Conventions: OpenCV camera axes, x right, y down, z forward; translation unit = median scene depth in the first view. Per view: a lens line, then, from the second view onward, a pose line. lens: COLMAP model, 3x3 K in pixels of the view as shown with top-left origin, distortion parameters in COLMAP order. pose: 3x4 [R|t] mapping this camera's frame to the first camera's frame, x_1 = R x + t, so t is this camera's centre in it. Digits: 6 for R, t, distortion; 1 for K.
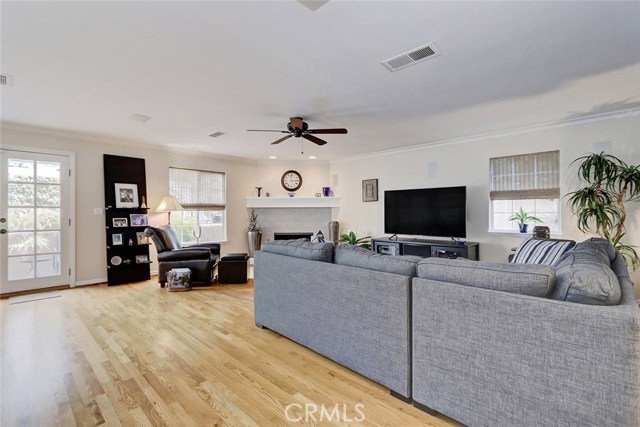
lens RADIAL K [[292.5, 0, 324.5], [0, 292.5, 209.8], [0, 0, 1]] dist [-0.000768, -0.000240]
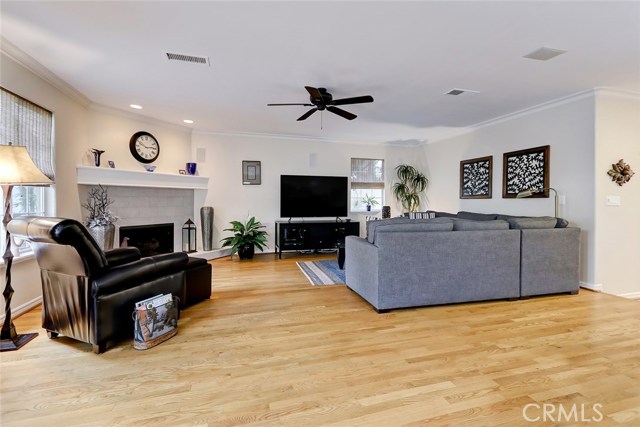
lens RADIAL K [[307.4, 0, 306.4], [0, 307.4, 203.6], [0, 0, 1]] dist [0.000749, 0.000144]
pose [[0.494261, -0.002023, 0.869311, -0.781495], [-0.011602, 0.999893, 0.008924, 0.027335], [-0.869236, -0.014496, 0.494184, 0.474695]]
